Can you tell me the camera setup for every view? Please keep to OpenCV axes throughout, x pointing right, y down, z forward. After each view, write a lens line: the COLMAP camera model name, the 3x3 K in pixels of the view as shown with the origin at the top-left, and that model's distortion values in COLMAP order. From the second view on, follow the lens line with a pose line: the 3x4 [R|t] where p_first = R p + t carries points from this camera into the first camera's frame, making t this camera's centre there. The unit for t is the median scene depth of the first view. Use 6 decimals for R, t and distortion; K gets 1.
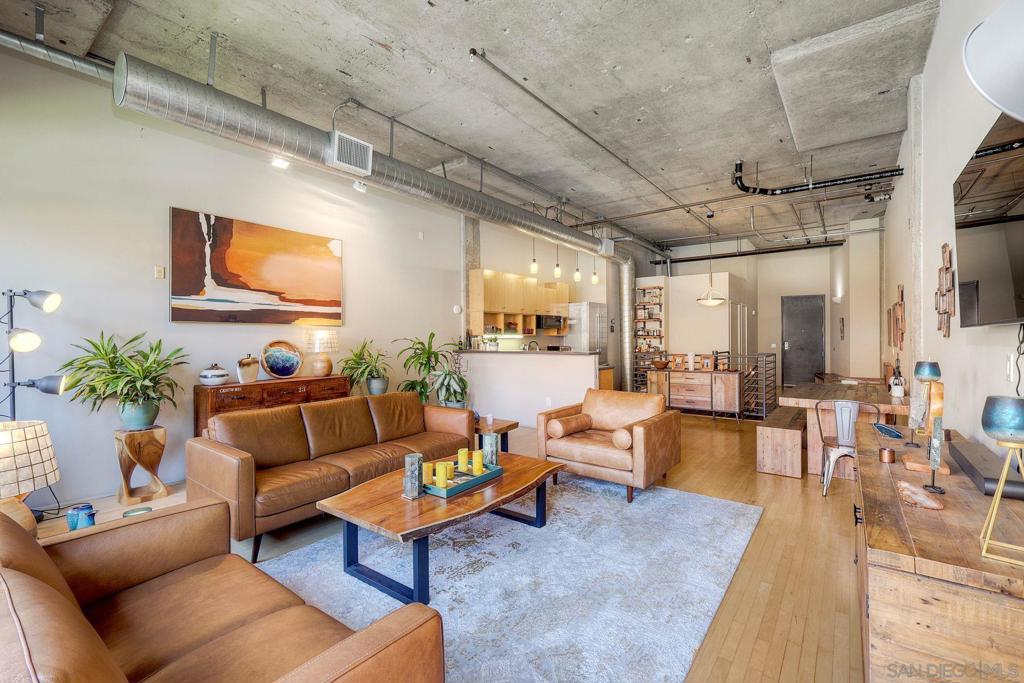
lens RADIAL K [[448.5, 0, 517.9], [0, 448.5, 339.9], [0, 0, 1]] dist [0.002461, -0.000825]
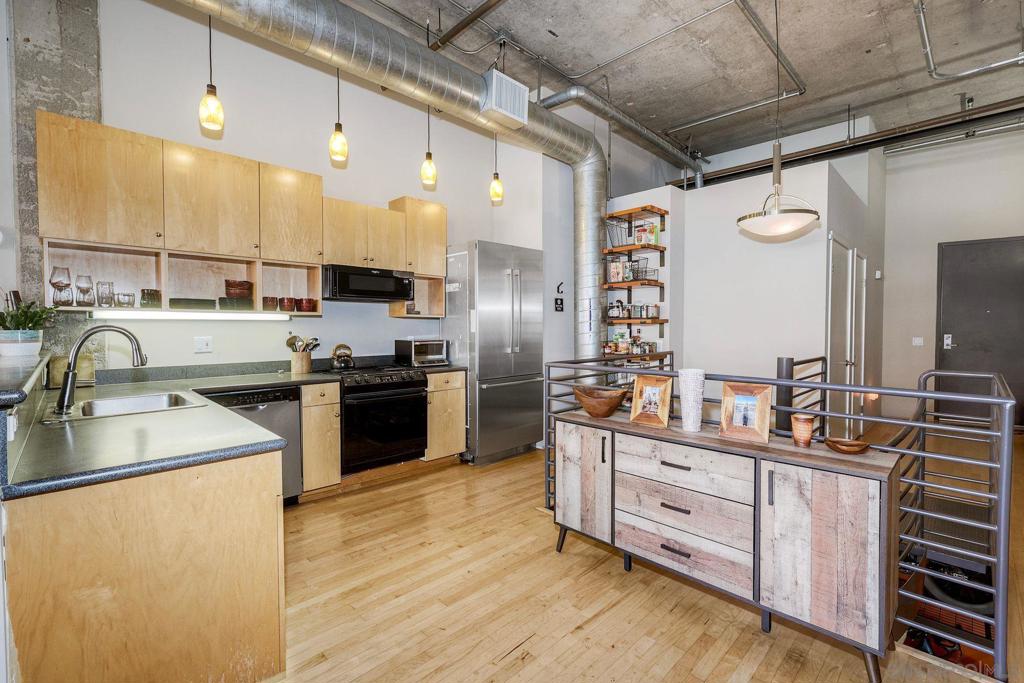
lens RADIAL K [[448.5, 0, 514.2], [0, 448.5, 337.5], [0, 0, 1]] dist [0.002461, -0.000825]
pose [[0.988454, 0.010214, -0.151174, 0.315378], [-0.007125, 0.999755, 0.020960, 0.001804], [0.151351, -0.019641, 0.988285, 0.691656]]
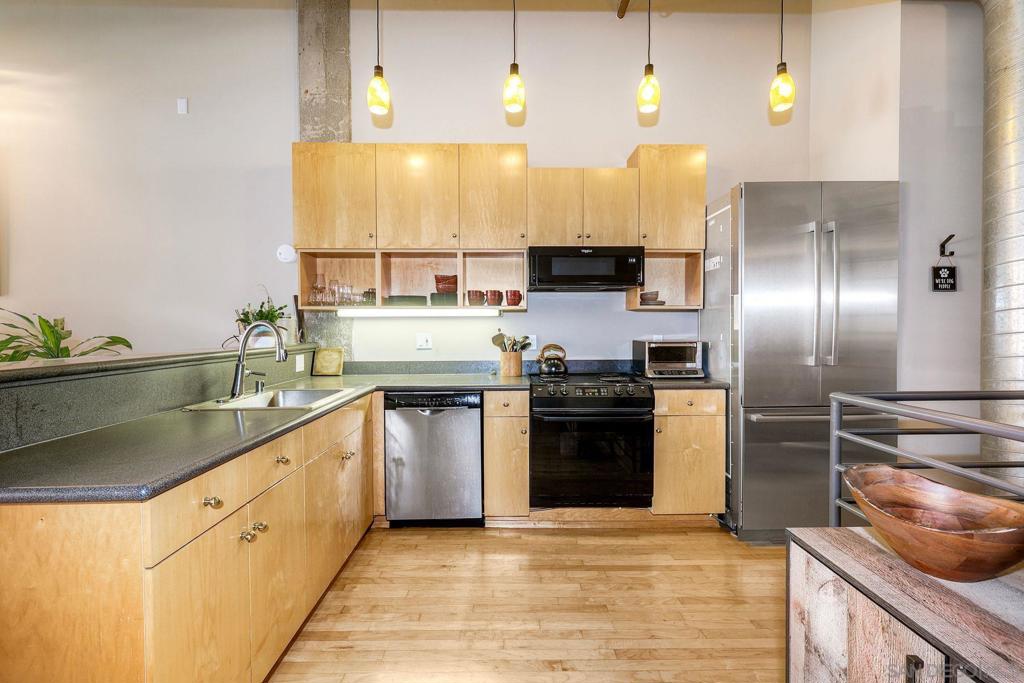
lens RADIAL K [[448.5, 0, 512.6], [0, 448.5, 336.3], [0, 0, 1]] dist [0.002461, -0.000825]
pose [[0.610526, 0.019565, -0.791755, 0.351904], [-0.002915, 0.999744, 0.022457, 0.004822], [0.791991, -0.011403, 0.610426, 0.873432]]
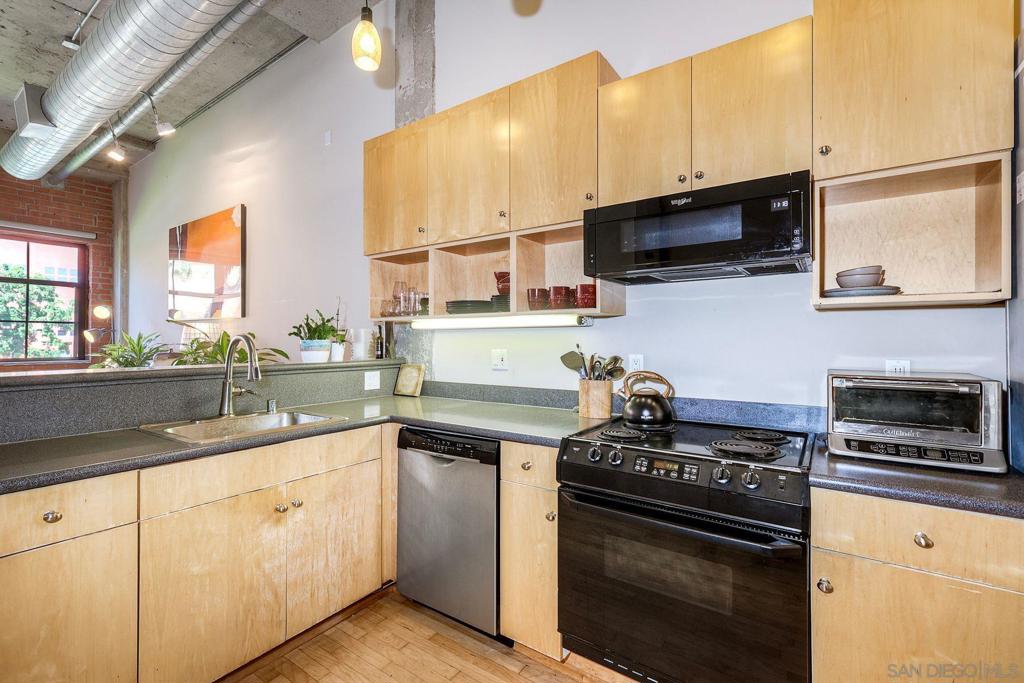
lens RADIAL K [[448.5, 0, 520.9], [0, 448.5, 337.0], [0, 0, 1]] dist [0.002461, -0.000825]
pose [[0.043372, -0.002236, -0.999057, 0.290328], [-0.002276, 0.999995, -0.002336, 0.003633], [0.999056, 0.002376, 0.043366, 1.071053]]
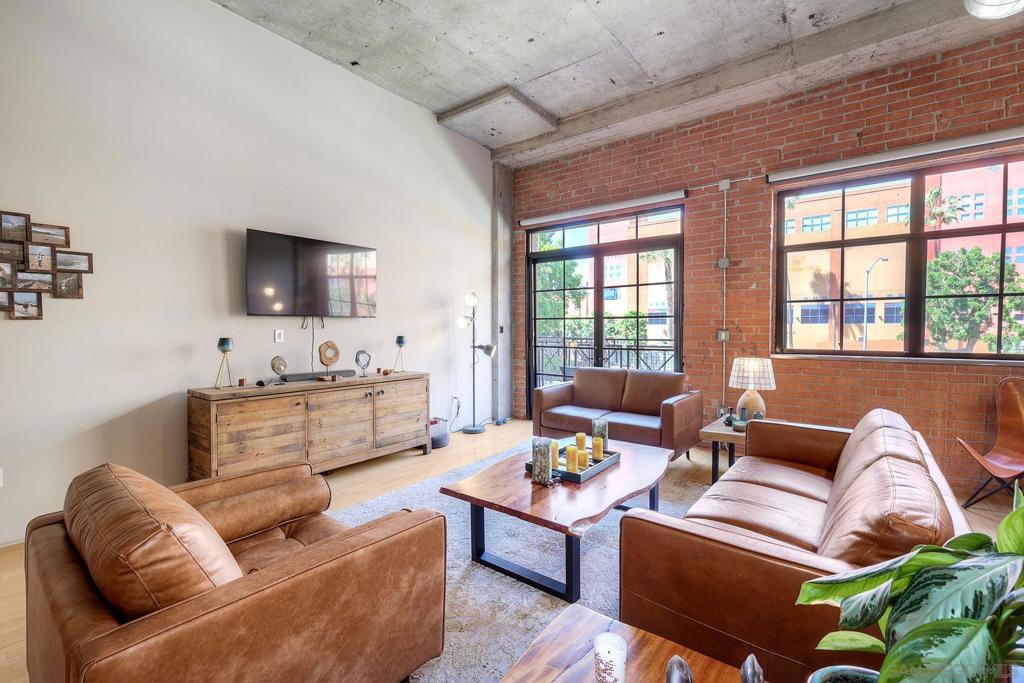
lens RADIAL K [[448.5, 0, 510.1], [0, 448.5, 337.9], [0, 0, 1]] dist [0.002461, -0.000825]
pose [[-0.999612, 0.007619, 0.026799, -0.004850], [0.008311, 0.999633, 0.025801, 0.006118], [-0.026593, 0.026014, -0.999308, 0.752579]]
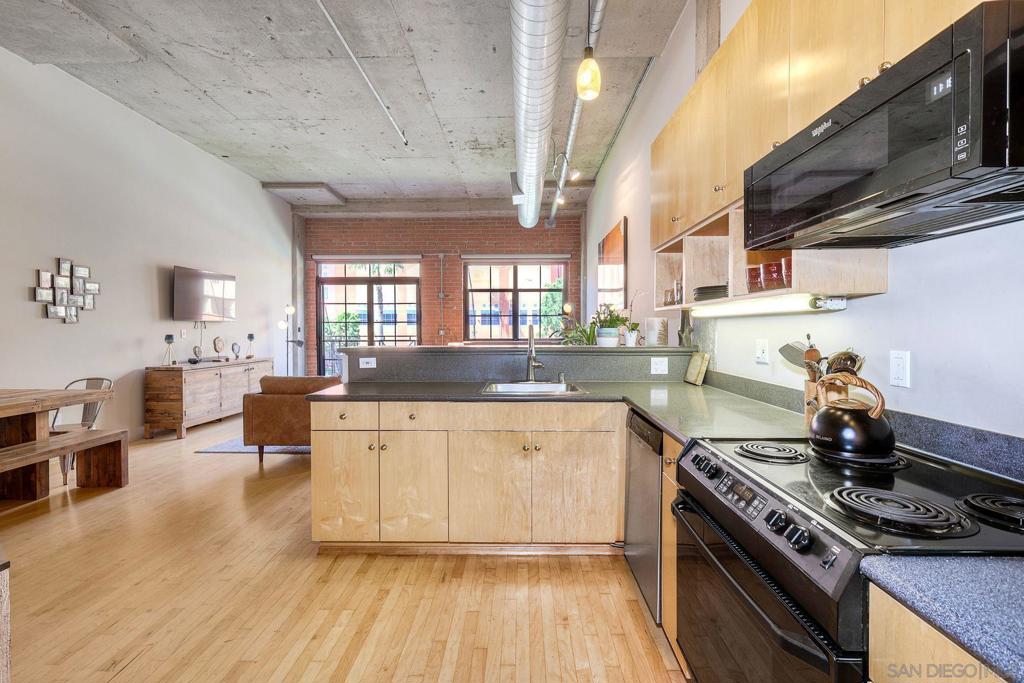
lens RADIAL K [[448.5, 0, 518.4], [0, 448.5, 337.3], [0, 0, 1]] dist [0.002461, -0.000825]
pose [[-0.809530, 0.019370, -0.586759, 0.250769], [0.004079, 0.999617, 0.027372, 0.002271], [0.587065, 0.019765, -0.809299, 1.209907]]
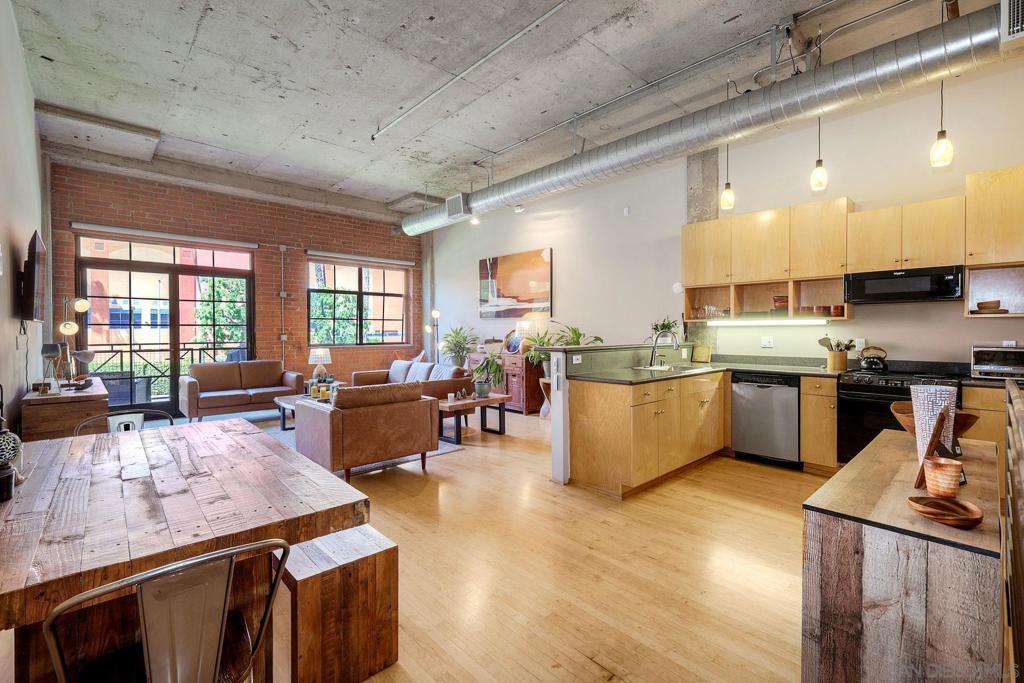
lens RADIAL K [[448.5, 0, 520.3], [0, 448.5, 335.6], [0, 0, 1]] dist [0.002461, -0.000825]
pose [[-0.163897, 0.016537, -0.986339, 0.628444], [0.000038, 0.999860, 0.016758, -0.000107], [0.986477, 0.002709, -0.163875, 0.833630]]
